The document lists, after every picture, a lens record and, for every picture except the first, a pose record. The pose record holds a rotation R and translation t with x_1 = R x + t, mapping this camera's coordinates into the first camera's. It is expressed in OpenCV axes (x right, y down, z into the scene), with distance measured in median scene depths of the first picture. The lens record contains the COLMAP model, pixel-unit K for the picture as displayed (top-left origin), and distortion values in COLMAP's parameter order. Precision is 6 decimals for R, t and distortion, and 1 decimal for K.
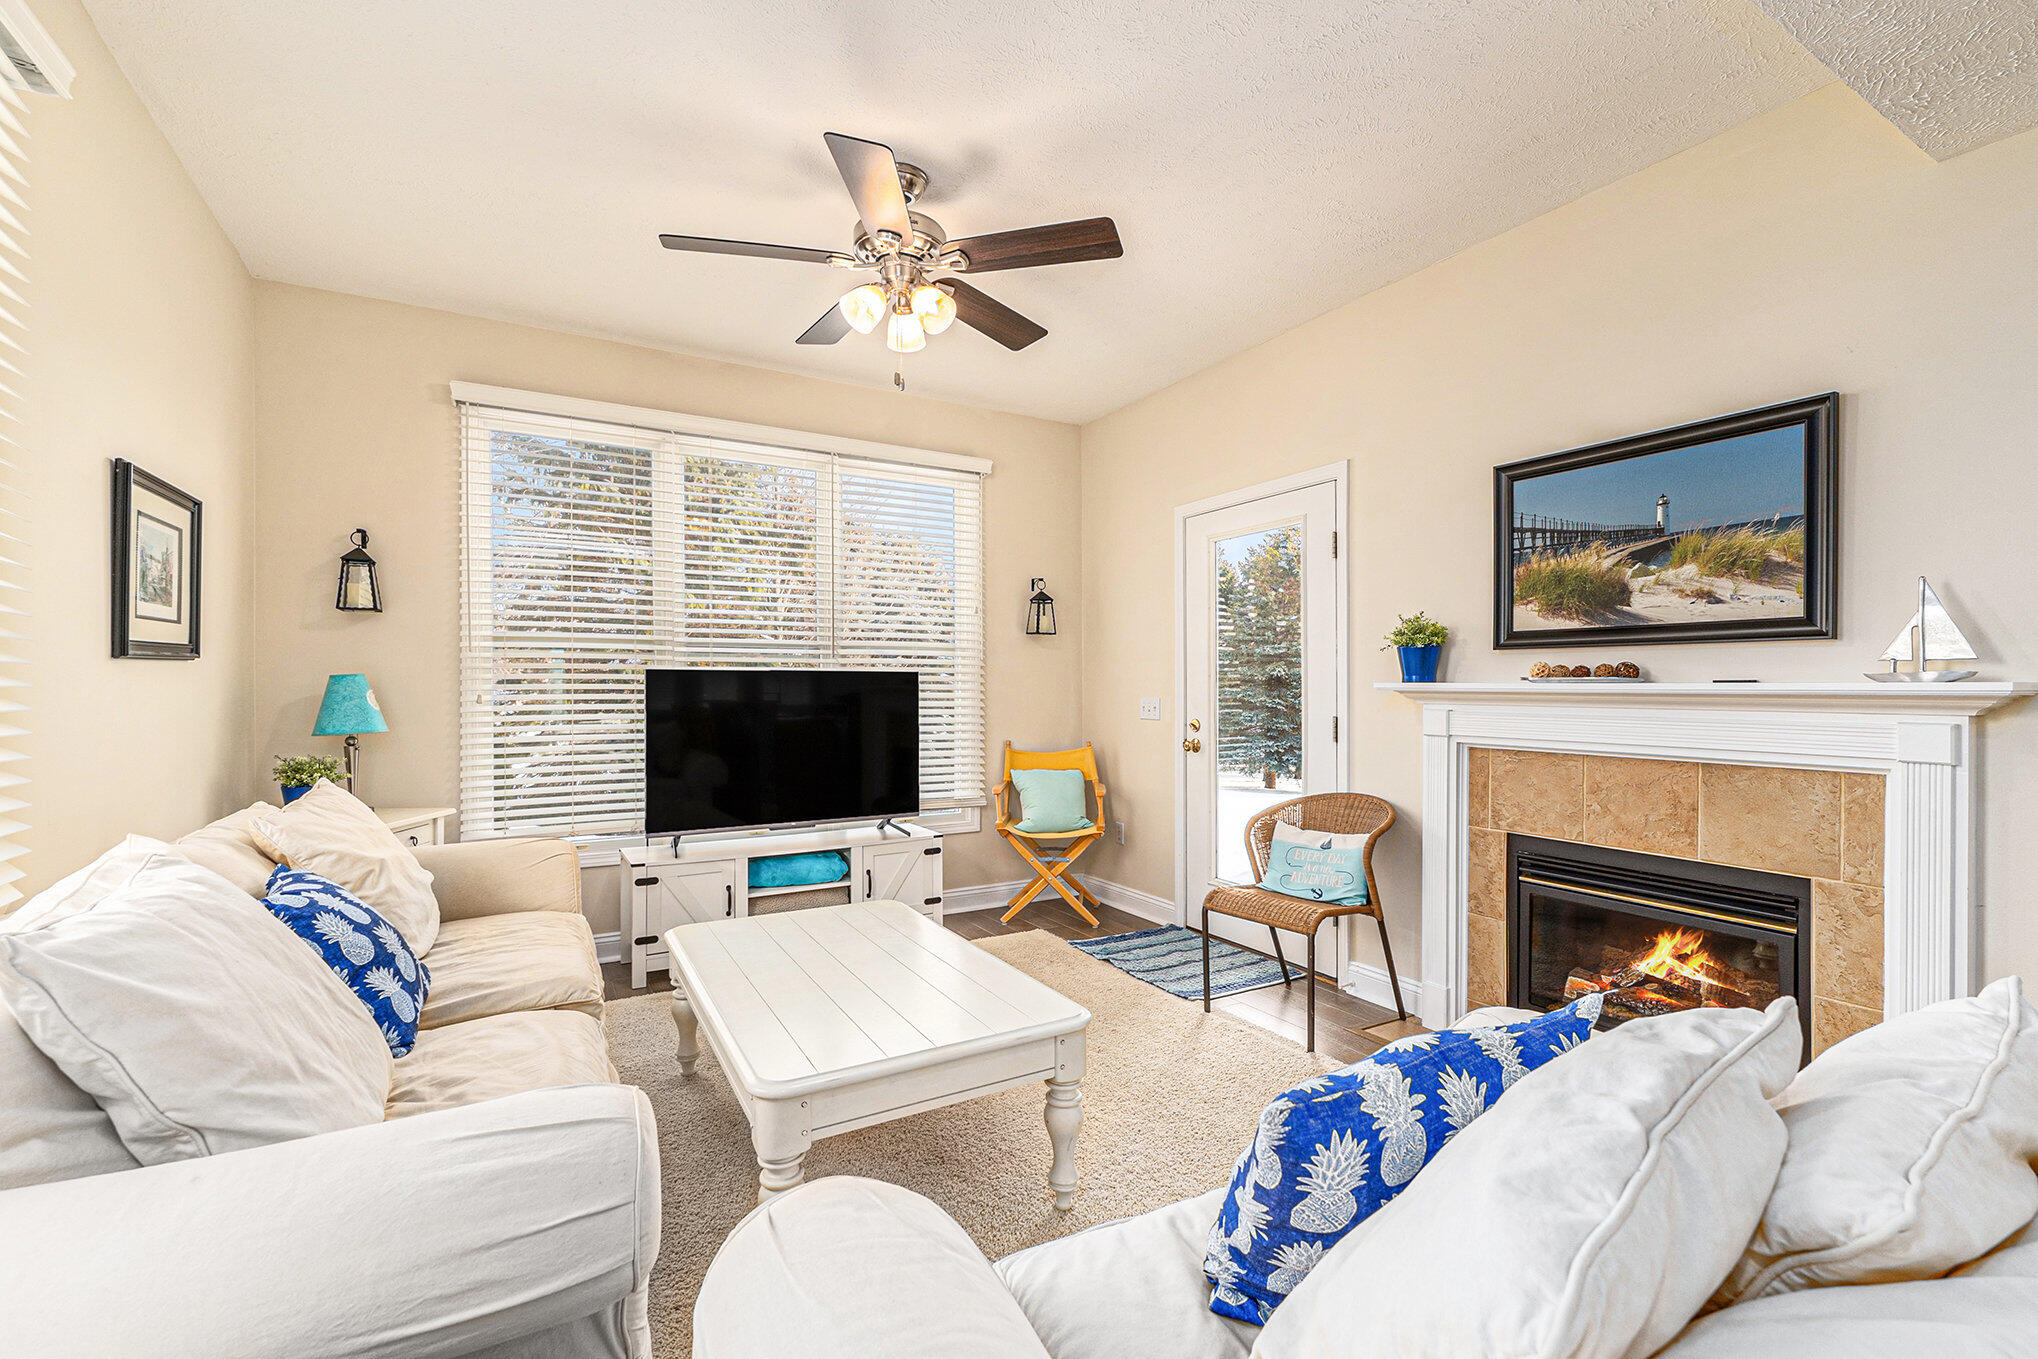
lens RADIAL K [[876.1, 0, 1025.0], [0, 876.1, 700.2], [0, 0, 1]] dist [0.001302, -0.000426]
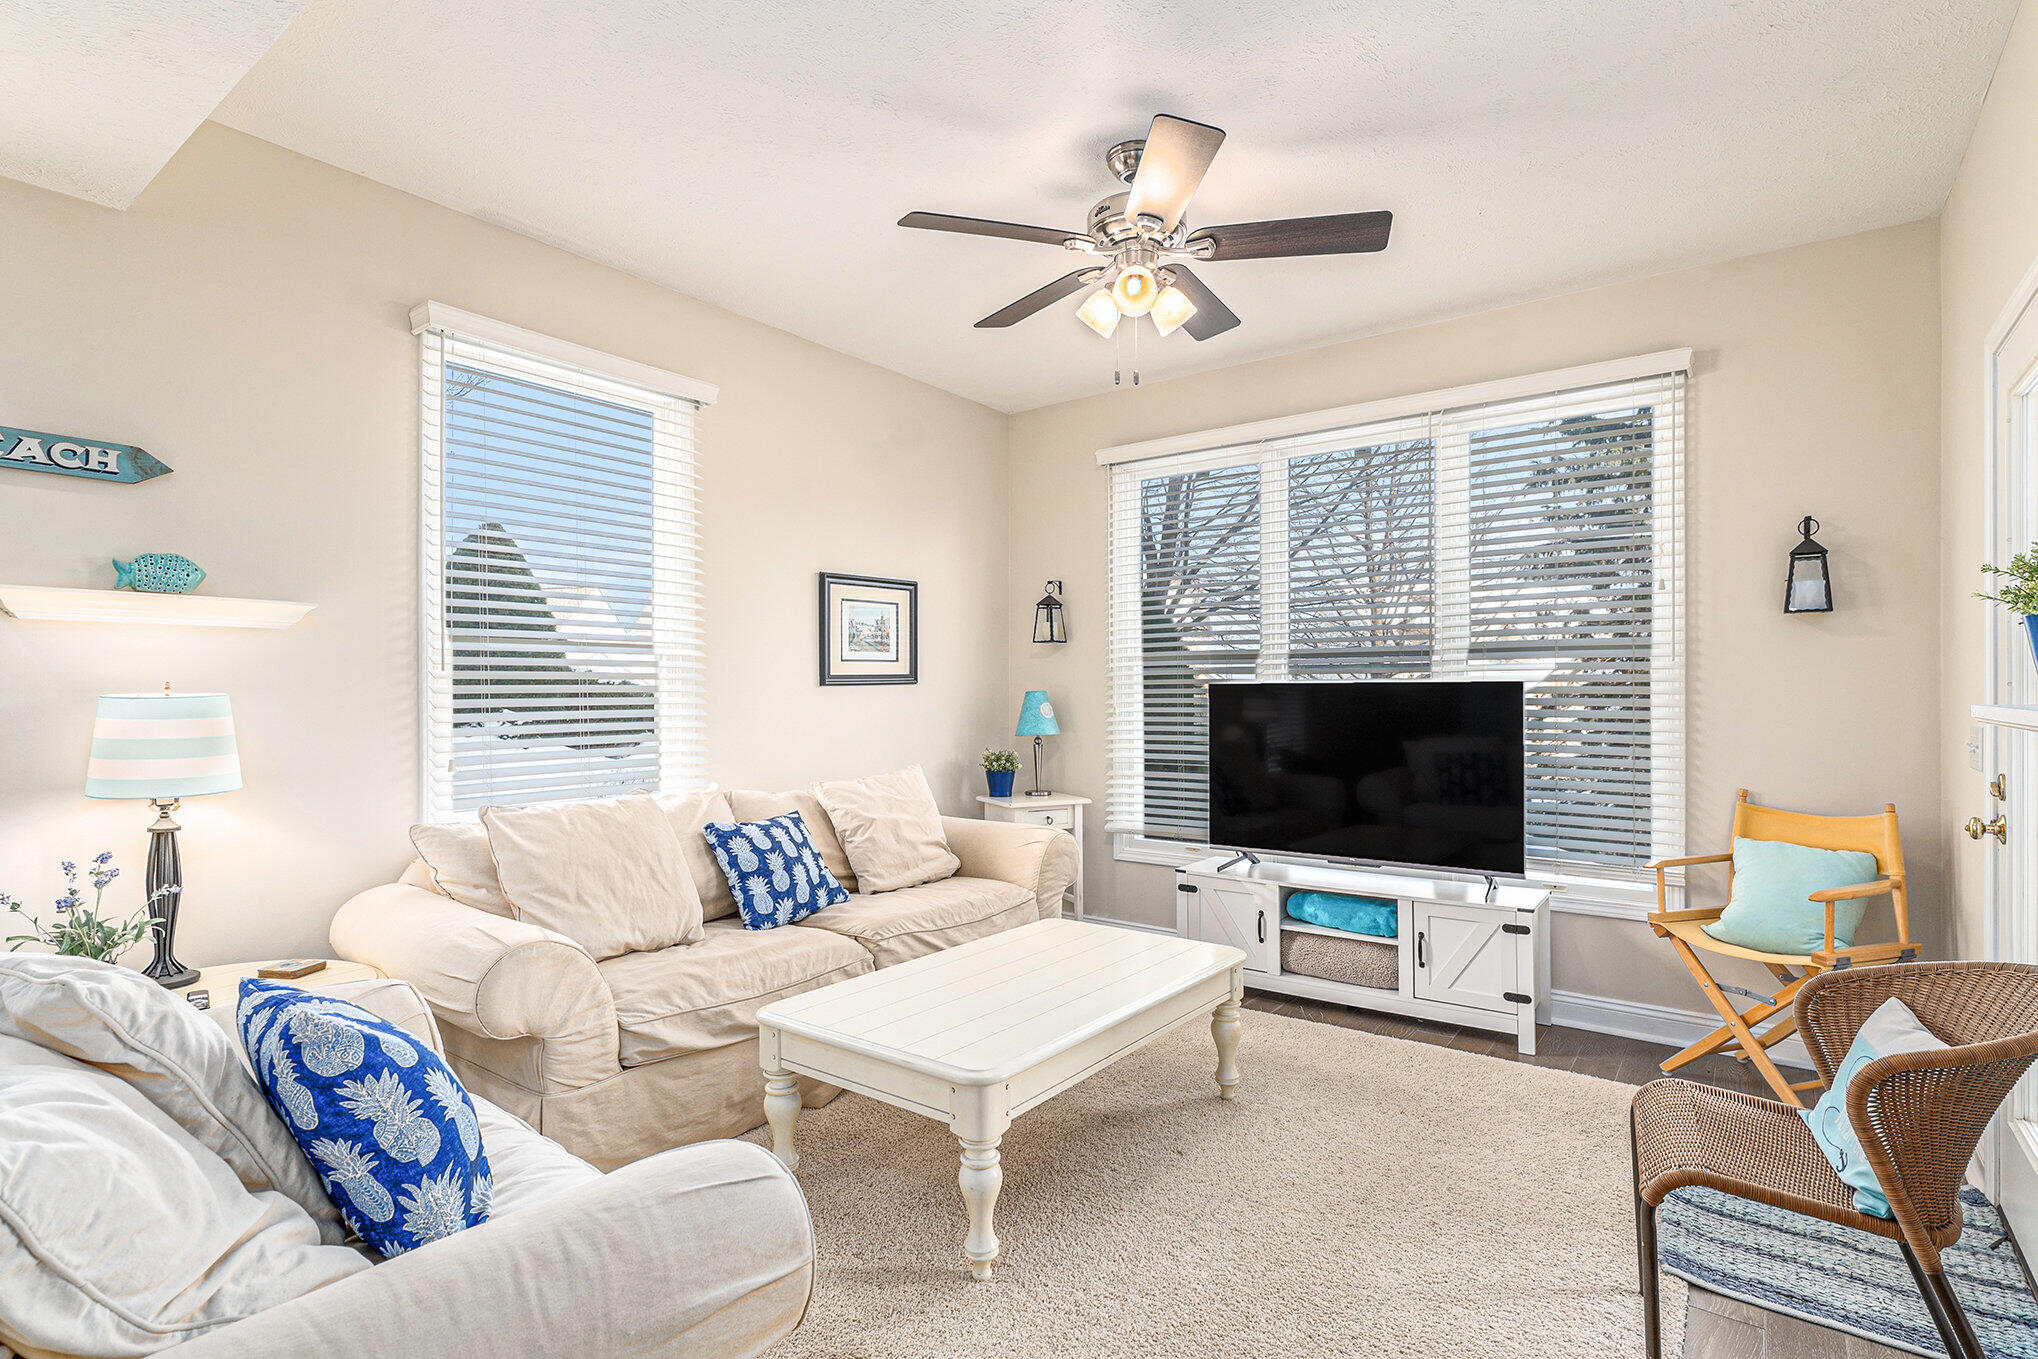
lens RADIAL K [[985.4, 0, 1017.6], [0, 985.4, 695.1], [0, 0, 1]] dist [-0.002355, -0.000384]
pose [[0.397720, 0.000889, -0.917506, 0.581307], [-0.011102, 0.999931, -0.003843, -0.015798], [0.917440, 0.011715, 0.397702, 0.361855]]
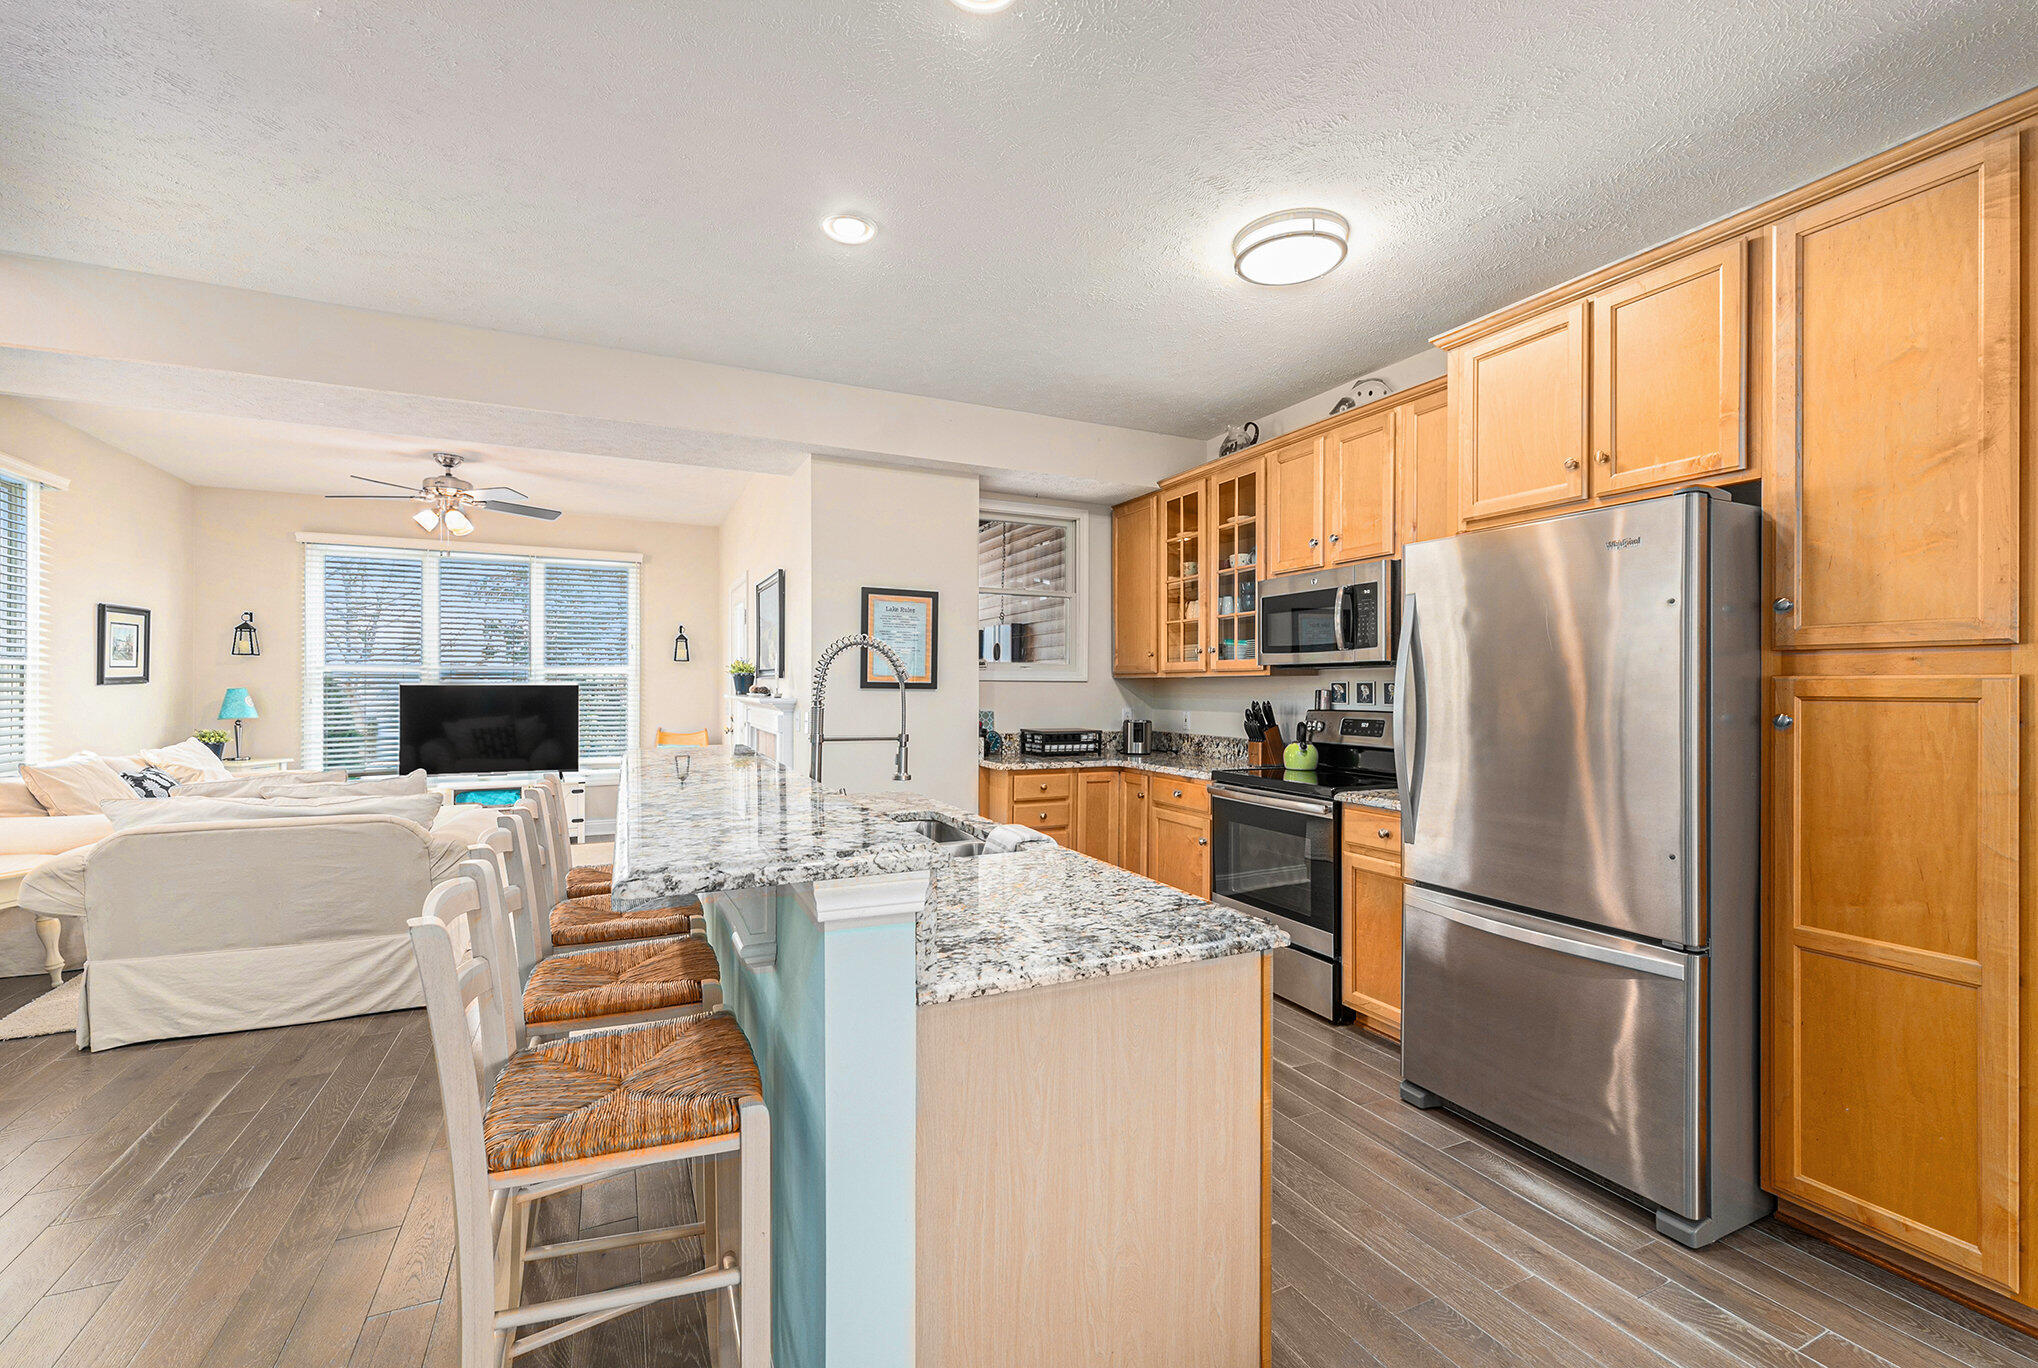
lens RADIAL K [[876.1, 0, 1009.0], [0, 876.1, 686.4], [0, 0, 1]] dist [0.001302, -0.000426]
pose [[0.995430, 0.001614, -0.095481, 1.079315], [-0.003173, 0.999864, -0.016181, -0.007175], [0.095442, 0.016410, 0.995300, -0.745626]]
